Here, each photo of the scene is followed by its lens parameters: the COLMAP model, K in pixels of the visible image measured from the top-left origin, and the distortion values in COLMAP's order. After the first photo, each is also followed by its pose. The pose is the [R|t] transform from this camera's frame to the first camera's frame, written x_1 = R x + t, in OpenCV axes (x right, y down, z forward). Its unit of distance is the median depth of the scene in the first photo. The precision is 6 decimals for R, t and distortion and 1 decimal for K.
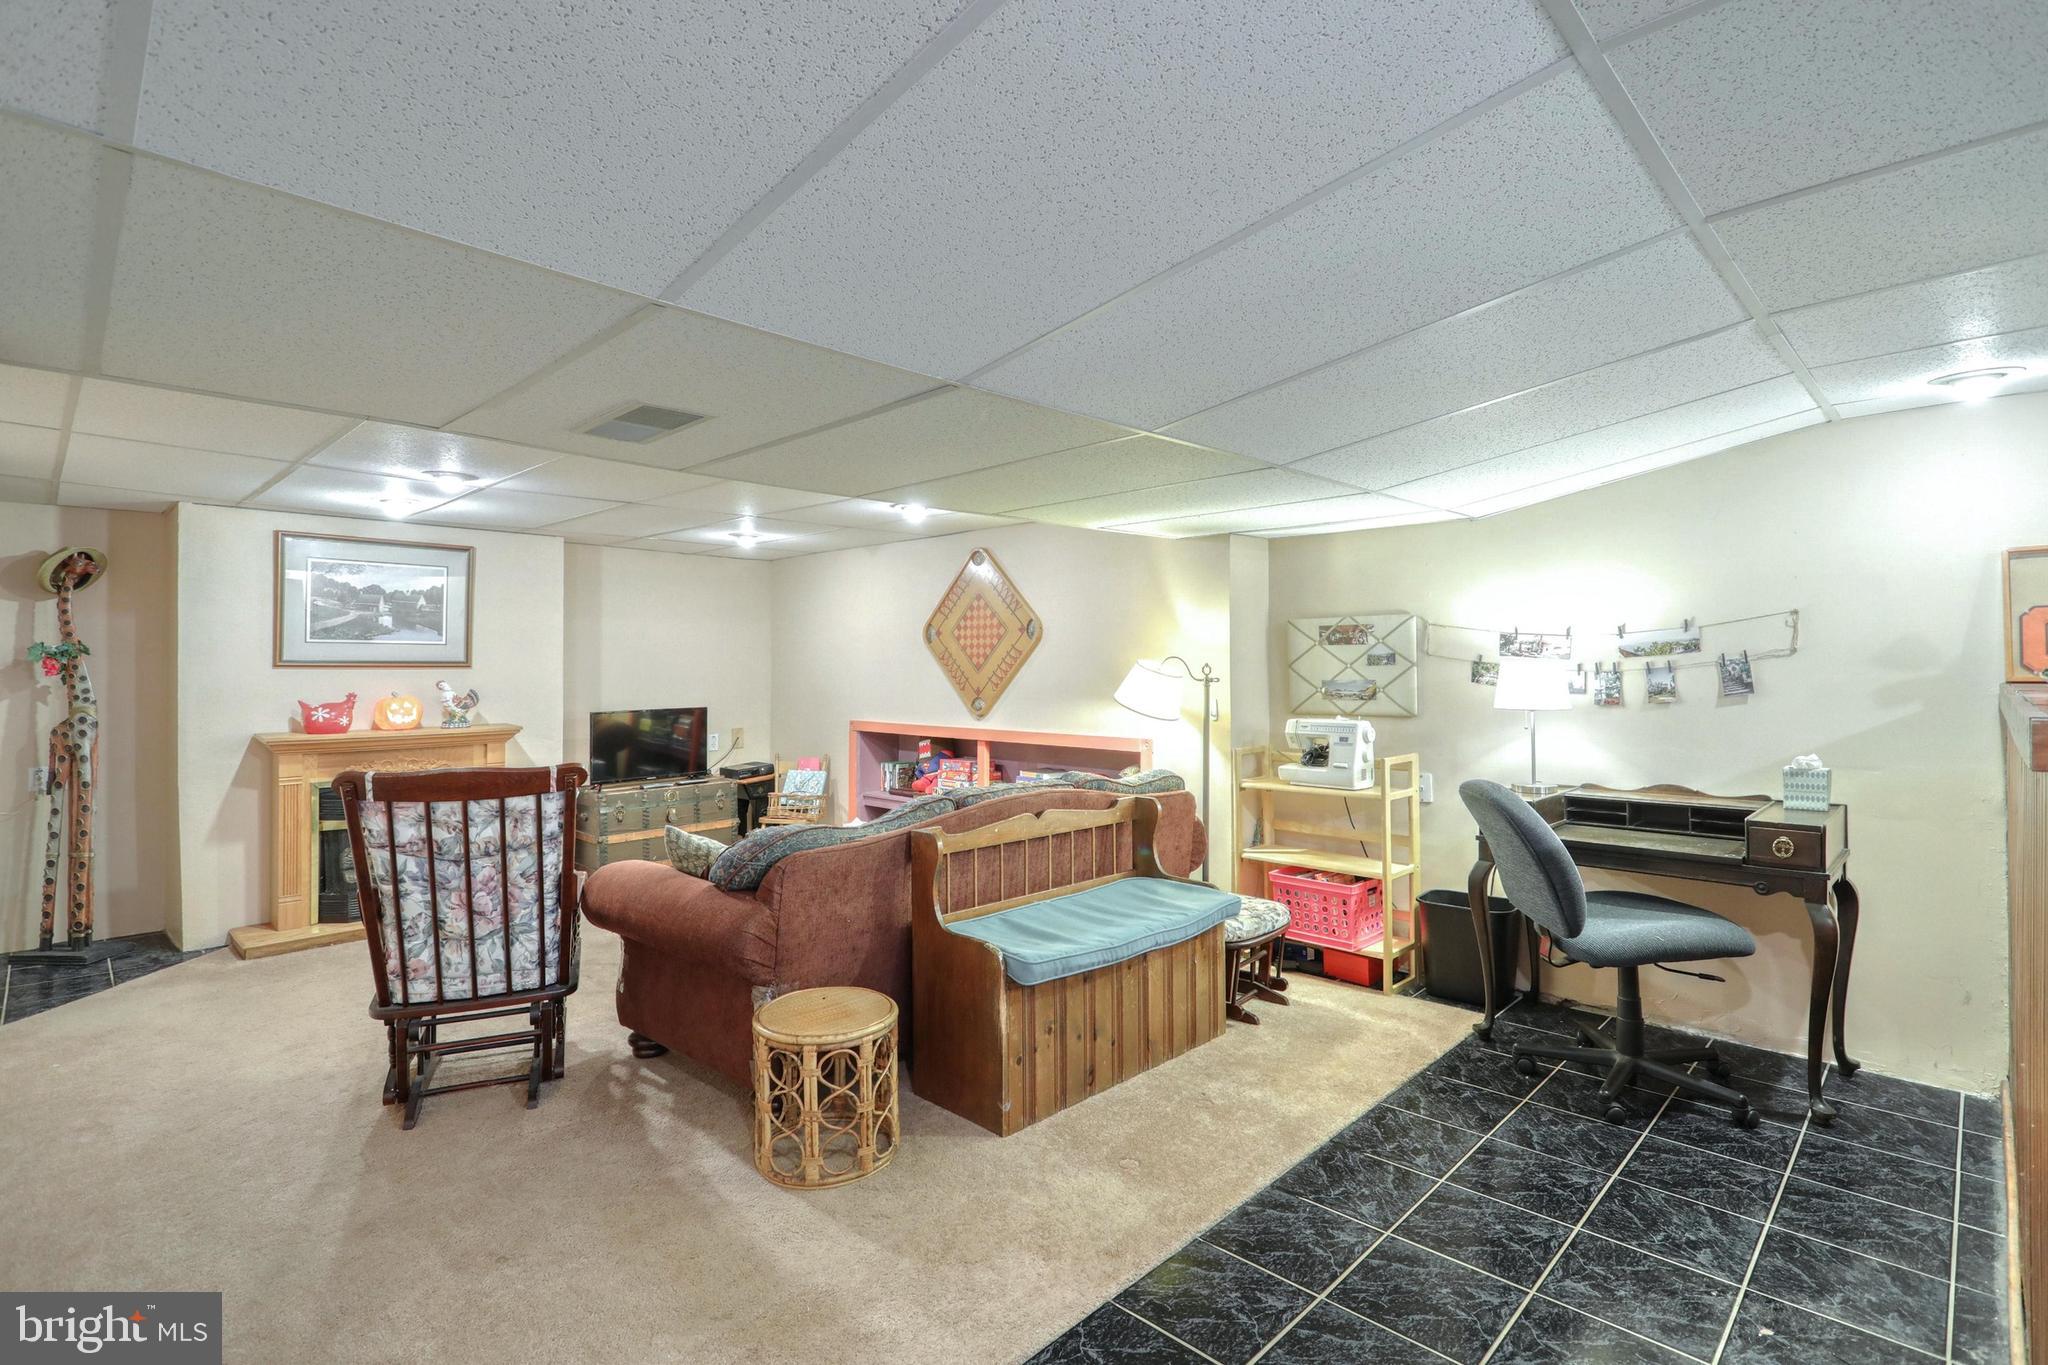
lens RADIAL K [[966.3, 0, 1060.6], [0, 966.3, 667.1], [0, 0, 1]] dist [-0.004289, 0.004053]
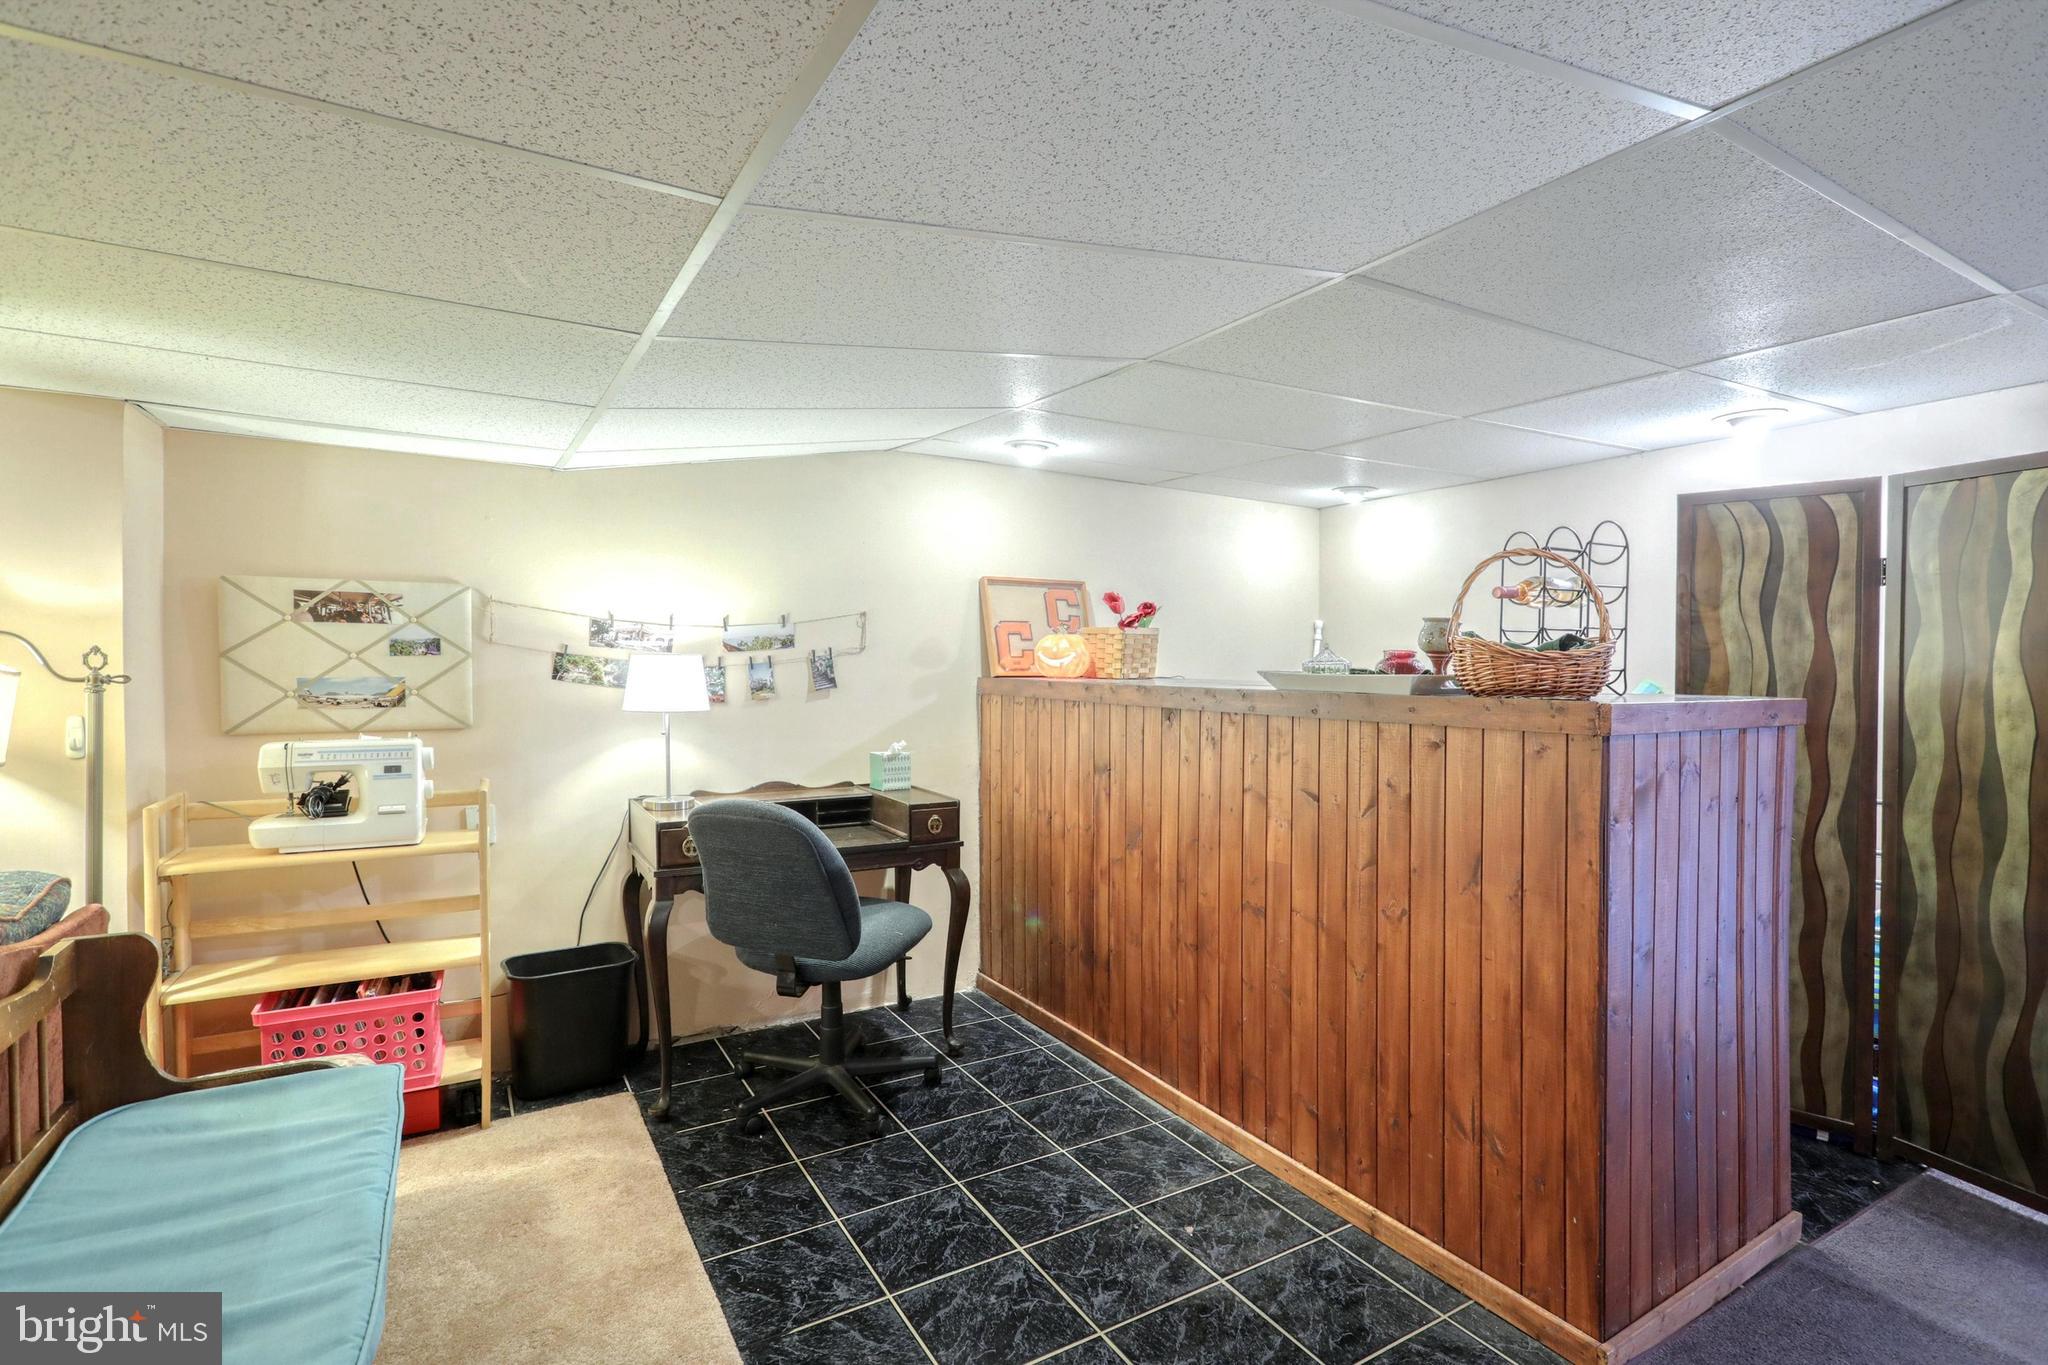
lens RADIAL K [[966.3, 0, 1008.4], [0, 966.3, 677.2], [0, 0, 1]] dist [-0.004289, 0.004053]
pose [[0.278700, -0.003280, 0.960373, -0.206838], [-0.008077, 0.999951, 0.005759, 0.006037], [-0.960344, -0.009362, 0.278660, 0.407253]]
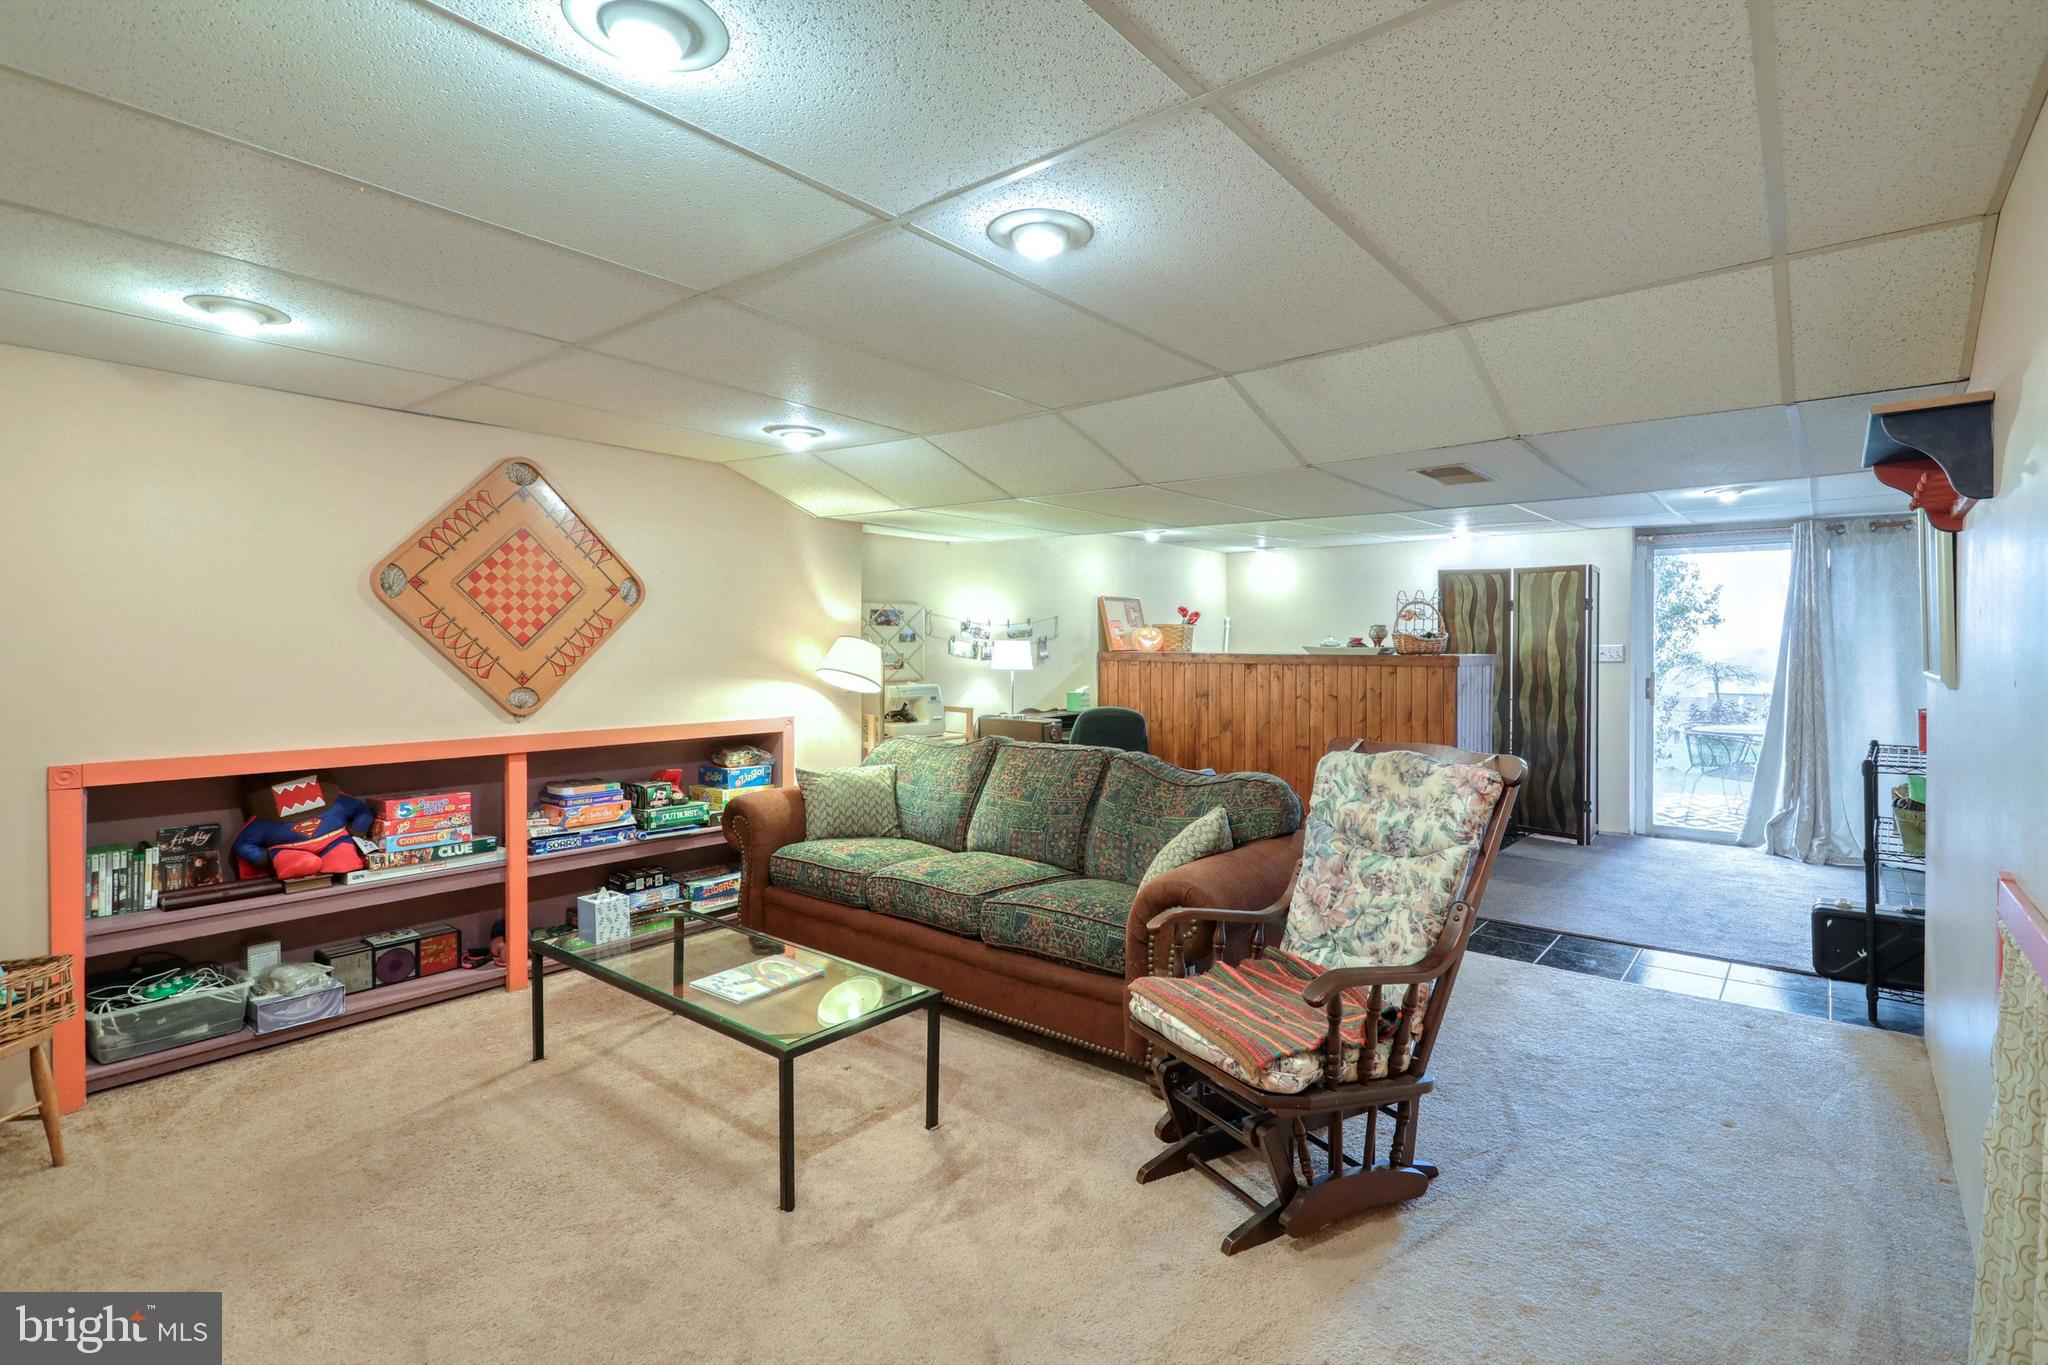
lens RADIAL K [[966.3, 0, 989.5], [0, 966.3, 654.0], [0, 0, 1]] dist [-0.004289, 0.004053]
pose [[-0.030470, -0.004159, 0.999527, -0.988119], [0.001773, 0.999990, 0.004215, 0.008832], [-0.999534, 0.001900, -0.030462, 0.929695]]
